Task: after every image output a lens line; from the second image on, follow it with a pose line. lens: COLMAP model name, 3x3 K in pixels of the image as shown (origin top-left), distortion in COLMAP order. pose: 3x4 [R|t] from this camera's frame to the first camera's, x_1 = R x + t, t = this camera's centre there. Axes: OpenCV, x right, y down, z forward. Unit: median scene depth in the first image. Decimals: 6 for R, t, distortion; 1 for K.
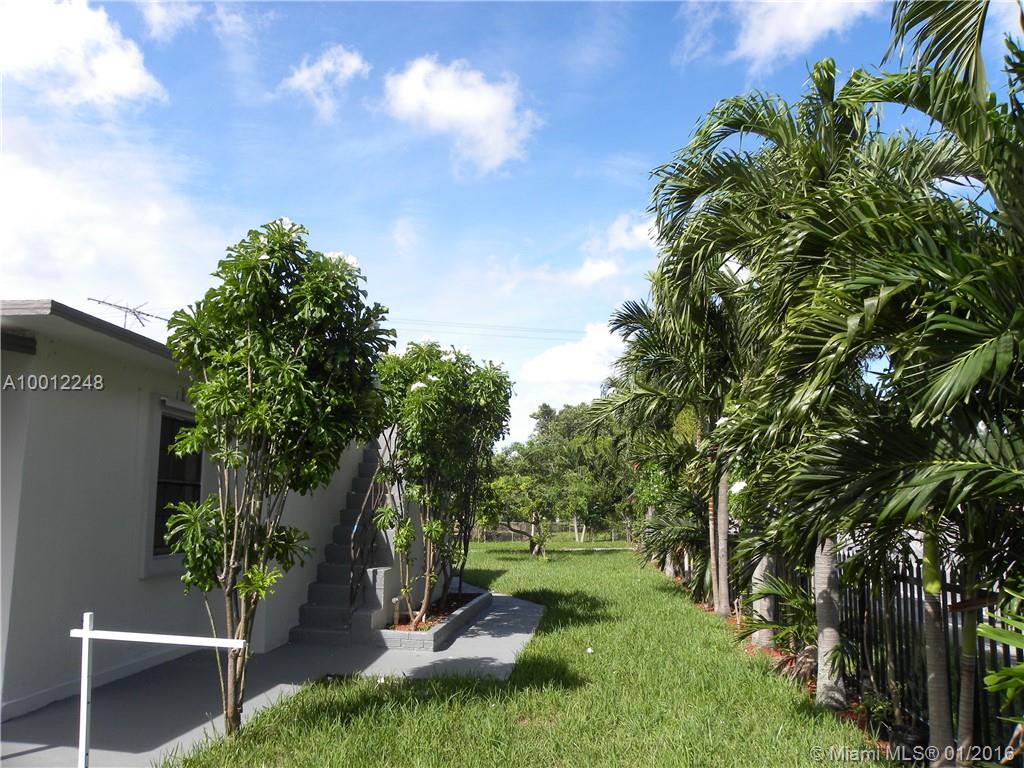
lens RADIAL K [[764.5, 0, 511.9], [0, 764.5, 384.0], [0, 0, 1]] dist [-0.150941, 0.080499]
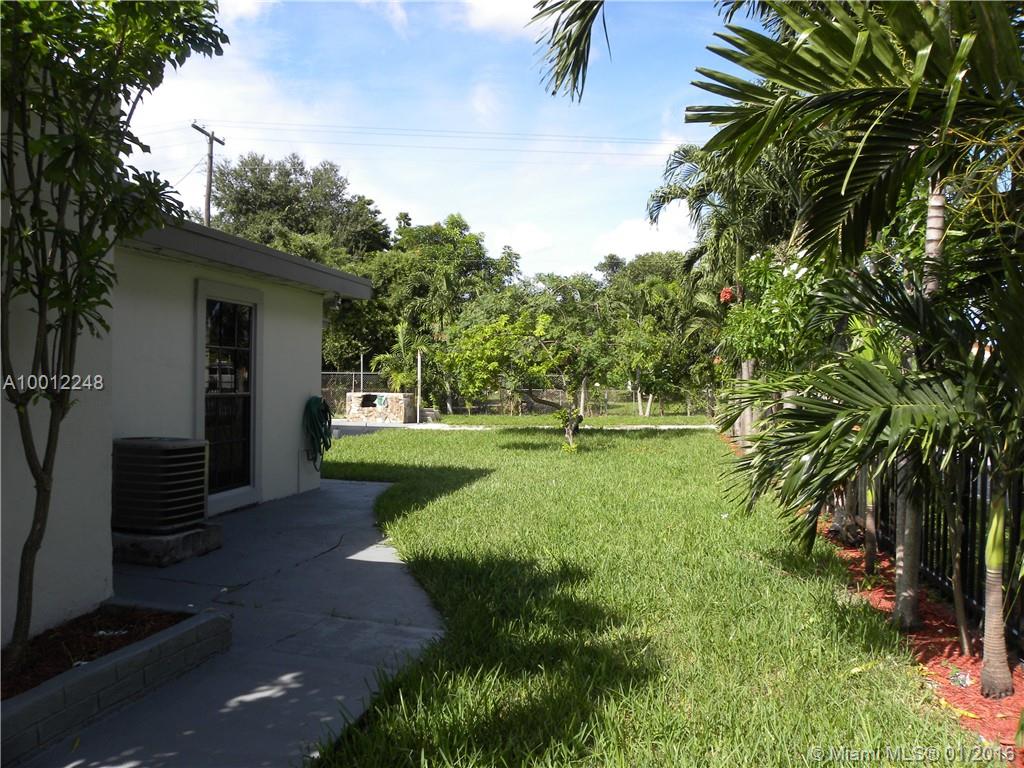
lens RADIAL K [[764.5, 0, 508.1], [0, 764.5, 384.2], [0, 0, 1]] dist [-0.150941, 0.080499]
pose [[0.993907, 0.002209, -0.110201, 0.046590], [0.016369, 0.985754, 0.167396, 0.056536], [0.109001, -0.168180, 0.979711, 0.297247]]
